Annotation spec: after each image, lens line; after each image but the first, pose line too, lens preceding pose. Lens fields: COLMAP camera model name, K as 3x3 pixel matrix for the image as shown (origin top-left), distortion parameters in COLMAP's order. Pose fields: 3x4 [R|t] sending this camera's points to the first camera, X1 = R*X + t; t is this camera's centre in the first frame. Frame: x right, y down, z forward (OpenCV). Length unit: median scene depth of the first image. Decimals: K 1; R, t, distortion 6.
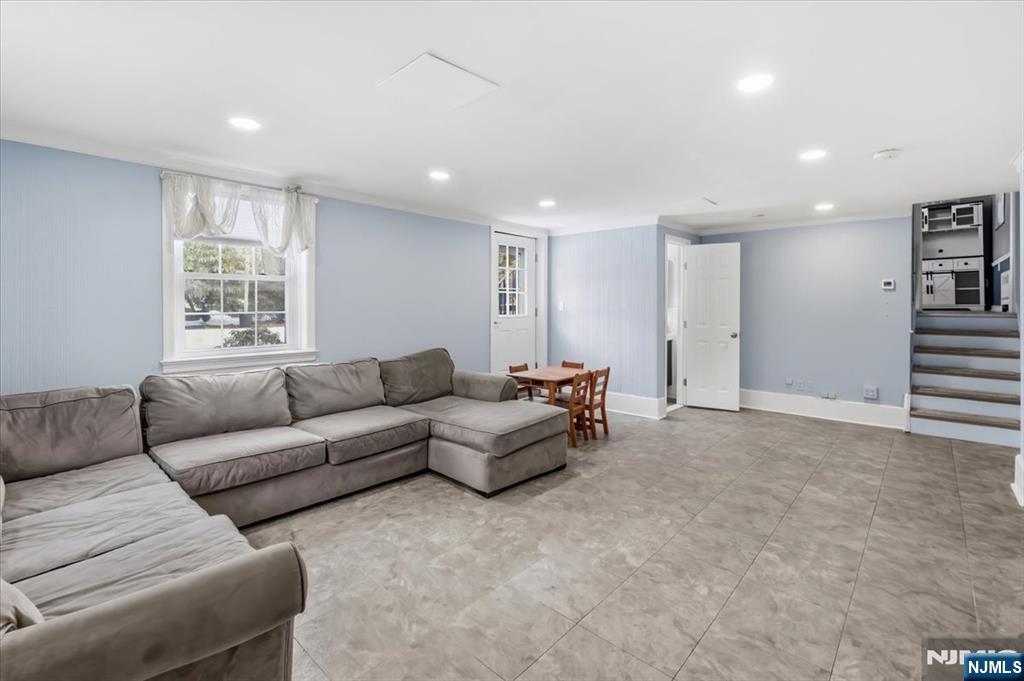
lens RADIAL K [[456.1, 0, 512.7], [0, 456.1, 307.2], [0, 0, 1]] dist [-0.000014, -0.000326]
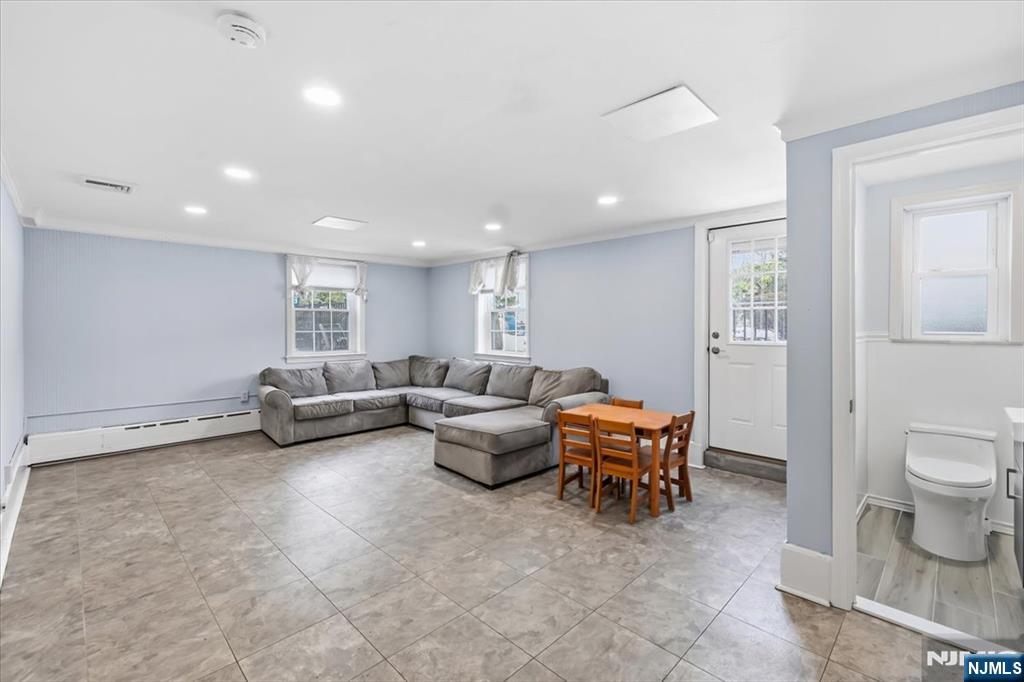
lens RADIAL K [[437.4, 0, 516.9], [0, 437.4, 323.7], [0, 0, 1]] dist [-0.000128, -0.000399]
pose [[-0.030217, -0.005720, -0.999527, 1.463035], [-0.009628, 0.999939, -0.005431, -0.007368], [0.999497, 0.009459, -0.030270, 1.481309]]
